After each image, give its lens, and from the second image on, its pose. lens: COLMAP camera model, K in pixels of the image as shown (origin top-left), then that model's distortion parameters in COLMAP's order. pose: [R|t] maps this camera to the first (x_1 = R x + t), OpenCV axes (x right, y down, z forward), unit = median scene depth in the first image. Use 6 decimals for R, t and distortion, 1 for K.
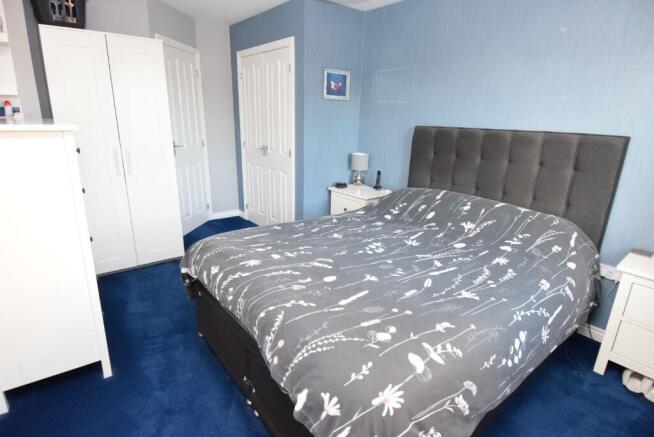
lens RADIAL K [[341.0, 0, 327.0], [0, 341.0, 218.5], [0, 0, 1]] dist [0.001271, -0.029593]
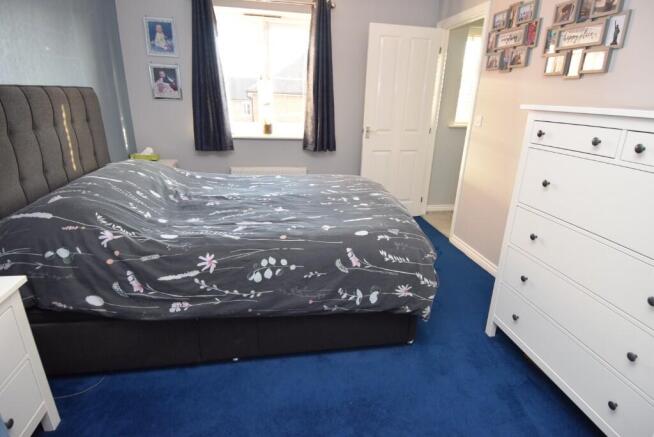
lens RADIAL K [[341.0, 0, 327.0], [0, 341.0, 218.5], [0, 0, 1]] dist [0.001271, -0.029593]
pose [[-0.884053, -0.188084, 0.427872, -0.351720], [0.076464, 0.844921, 0.529398, -0.449302], [-0.461089, 0.500733, -0.732573, 1.821958]]
